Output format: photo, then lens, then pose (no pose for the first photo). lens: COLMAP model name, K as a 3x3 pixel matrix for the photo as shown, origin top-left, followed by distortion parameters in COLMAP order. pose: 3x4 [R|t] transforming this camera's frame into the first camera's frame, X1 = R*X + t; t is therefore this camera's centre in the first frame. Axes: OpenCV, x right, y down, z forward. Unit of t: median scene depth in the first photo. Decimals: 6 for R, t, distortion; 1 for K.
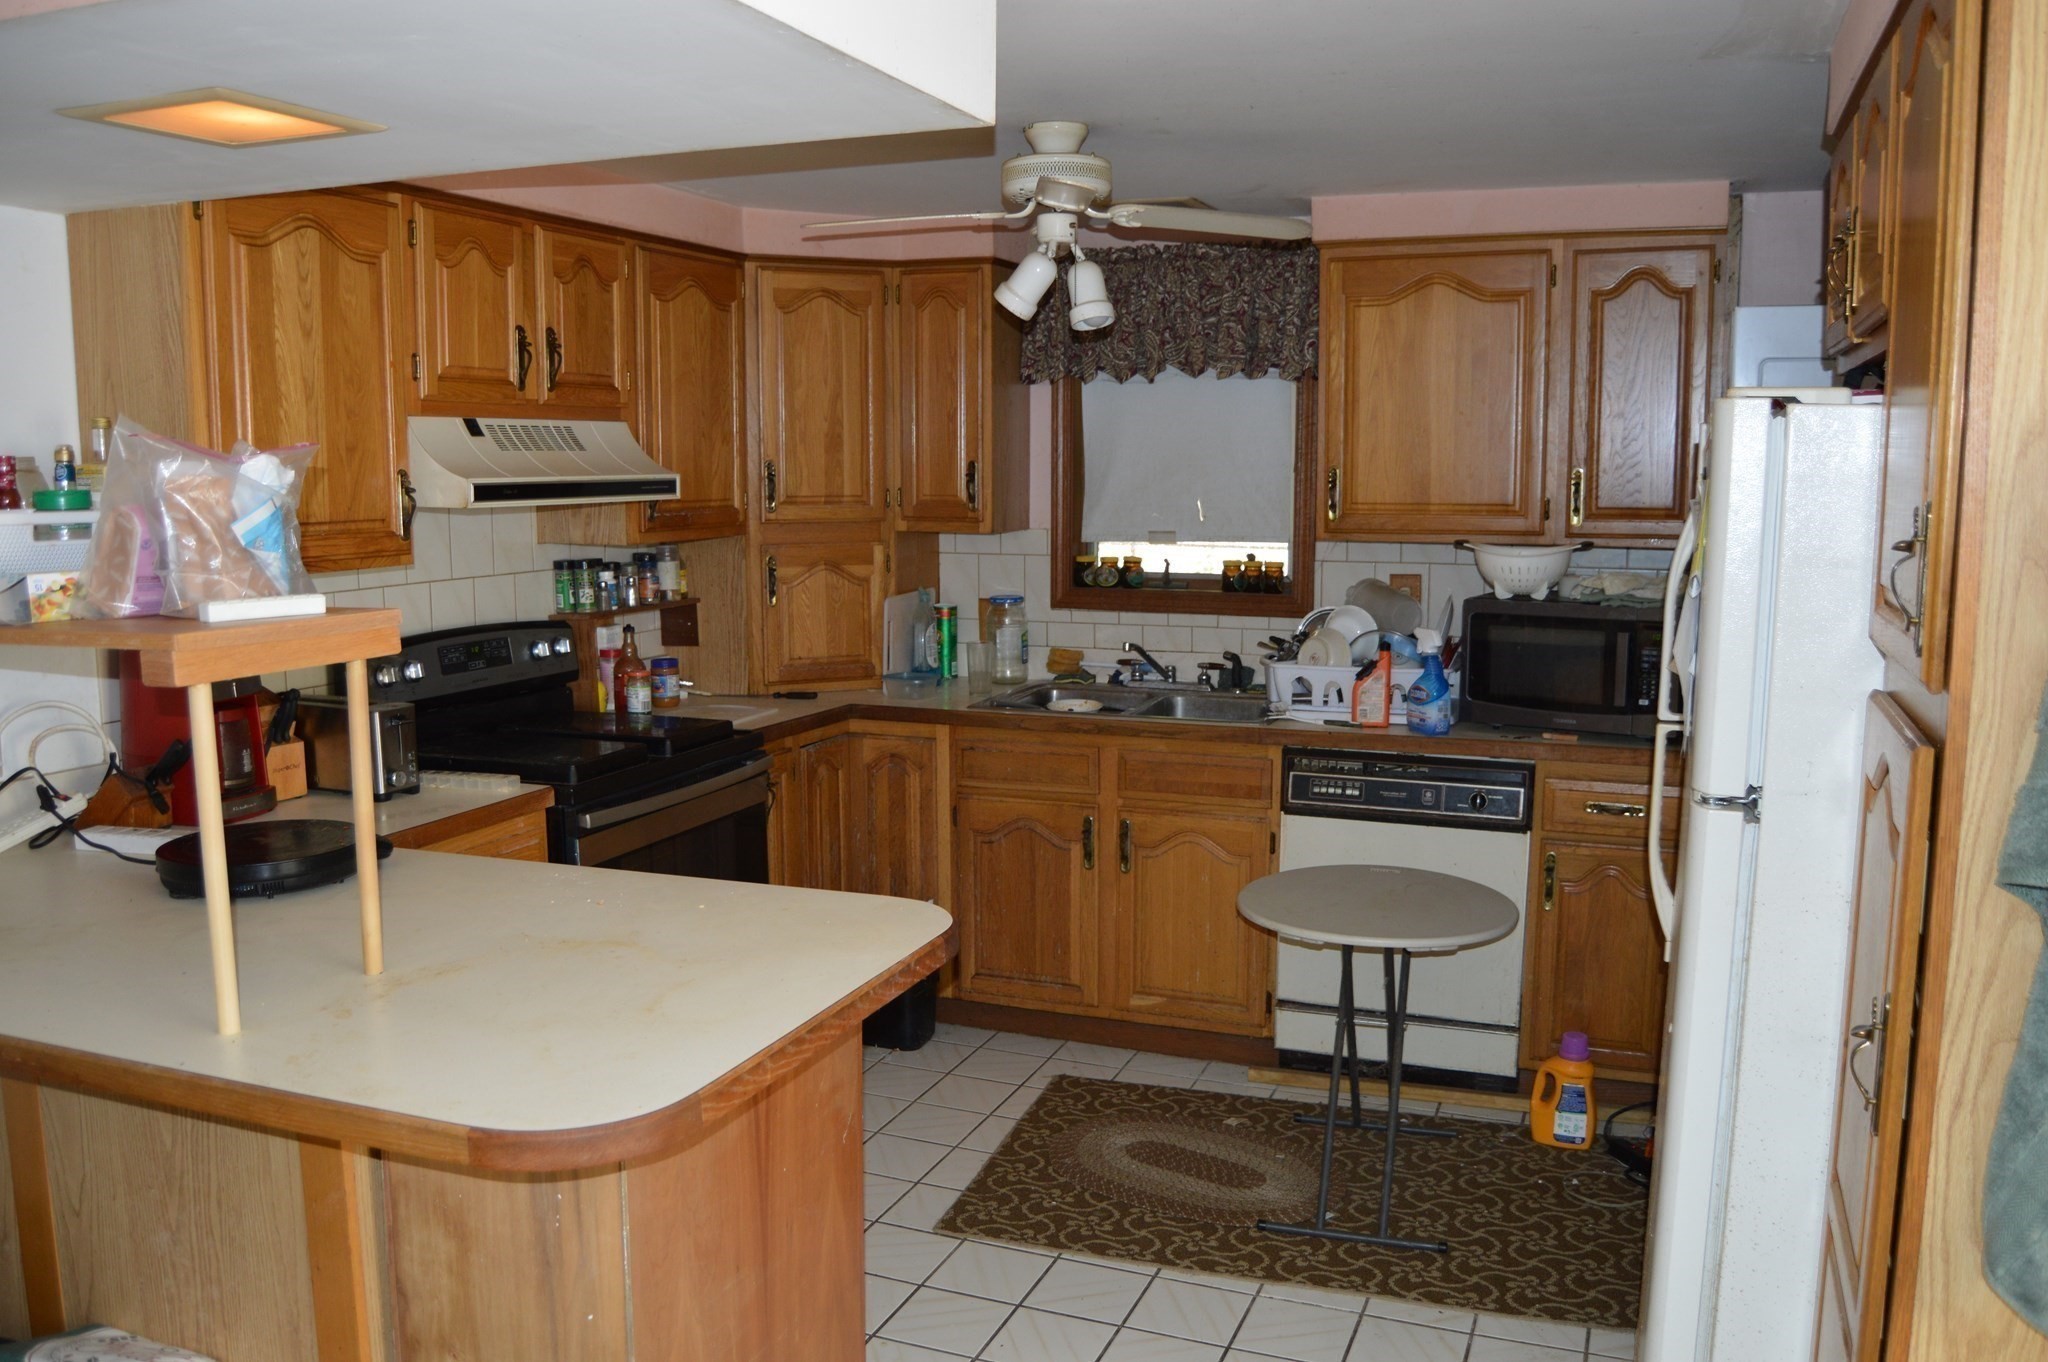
lens RADIAL K [[1636.0, 0, 1044.3], [0, 1636.0, 677.6], [0, 0, 1]] dist [-0.076592, 0.007392]
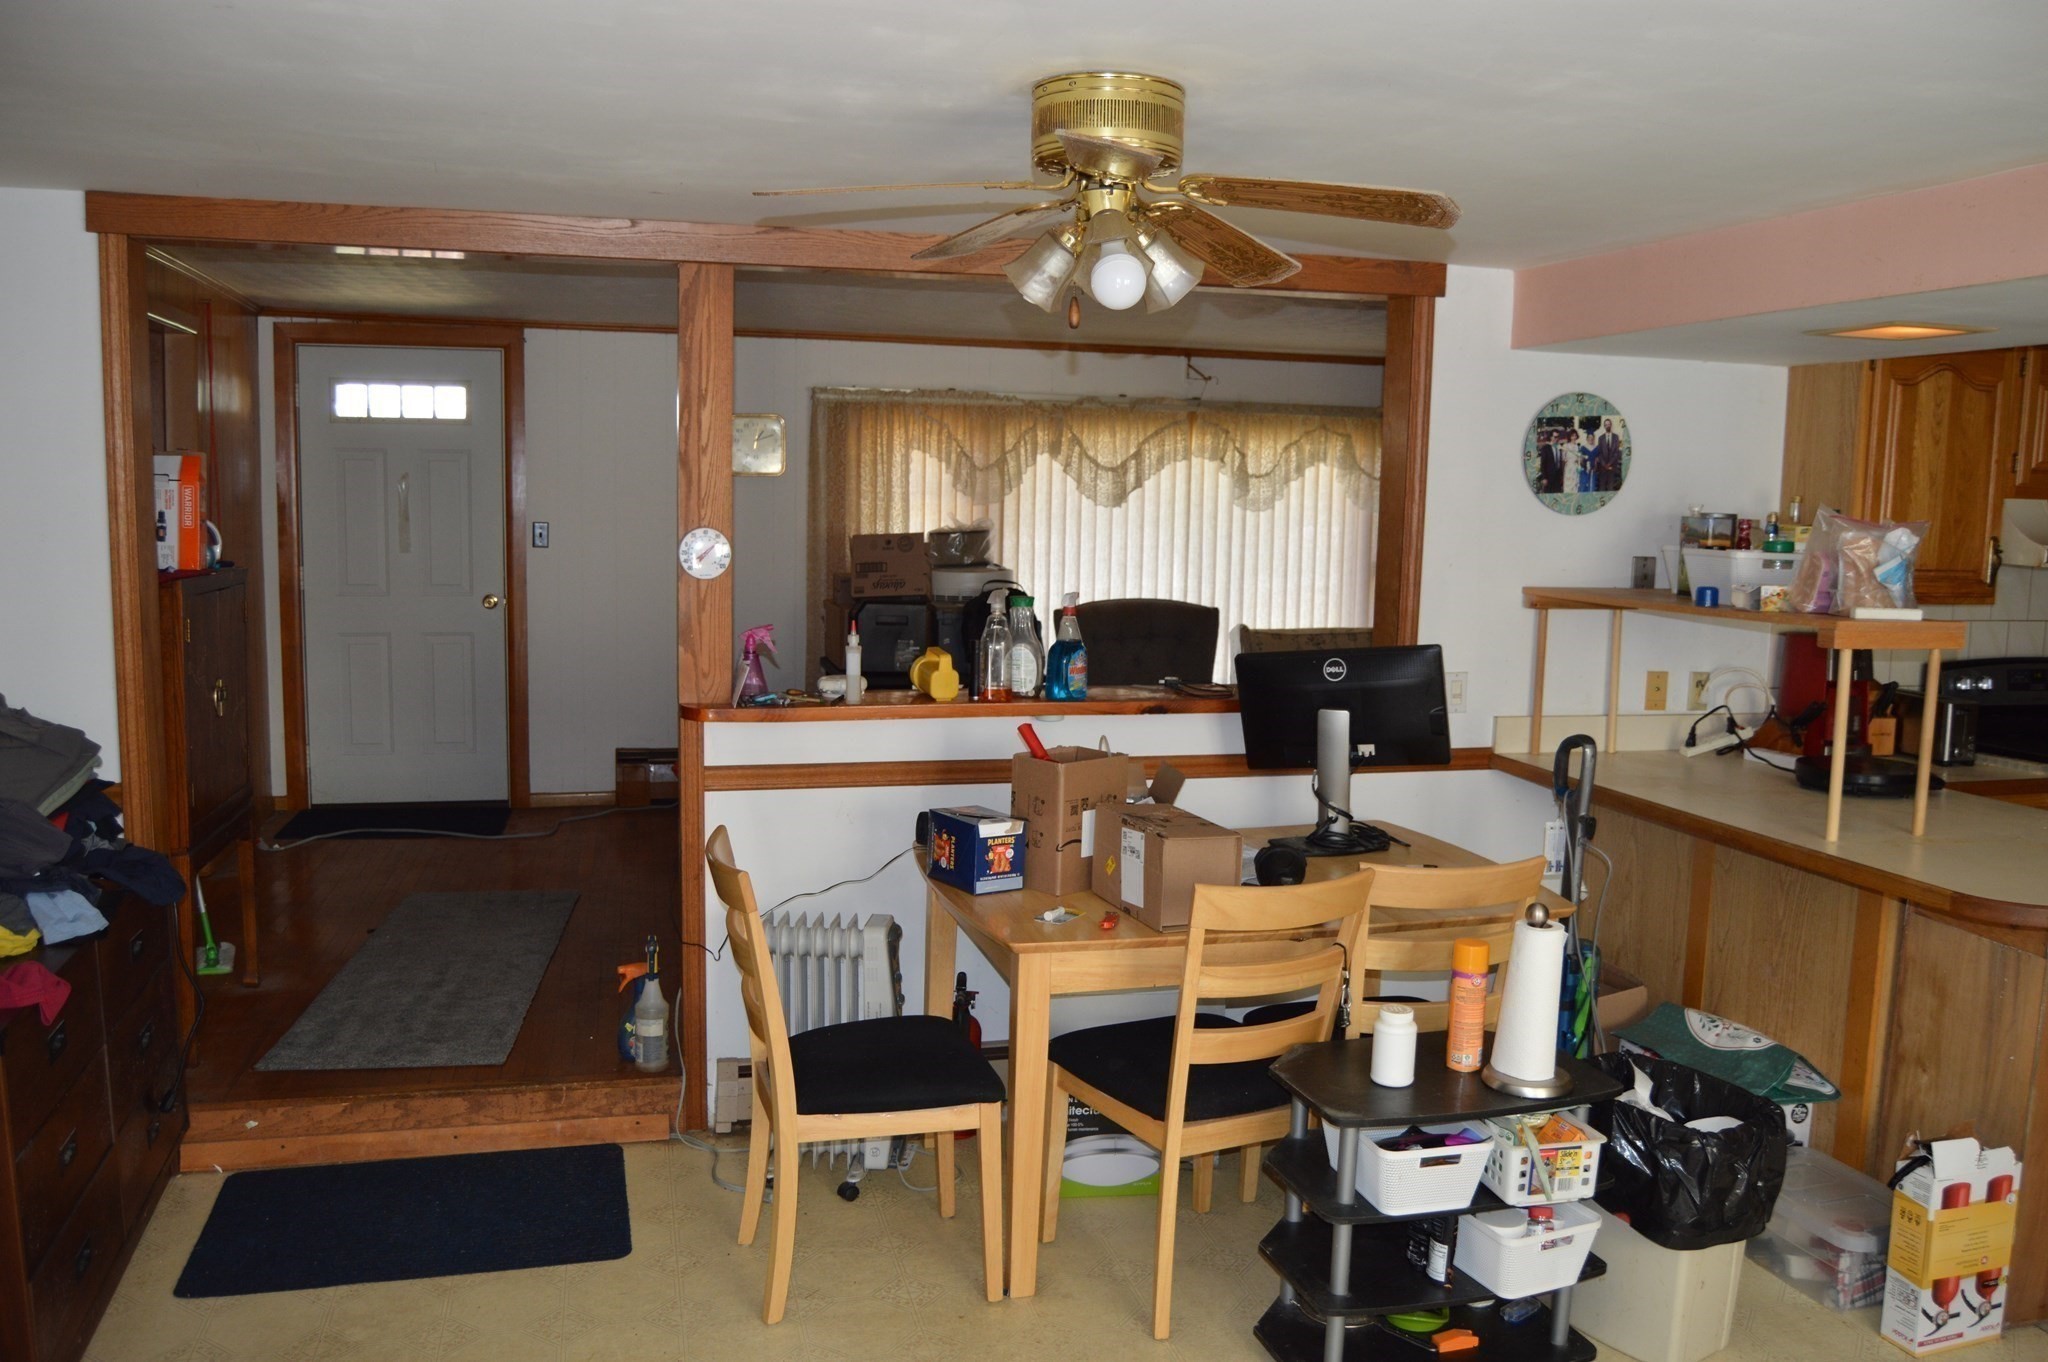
lens RADIAL K [[1636.0, 0, 1036.7], [0, 1636.0, 690.8], [0, 0, 1]] dist [-0.076592, 0.007392]
pose [[0.591575, 0.114915, -0.798019, 0.265051], [-0.129729, 0.990461, 0.046458, 0.055176], [0.795745, 0.076042, 0.600839, -0.559402]]
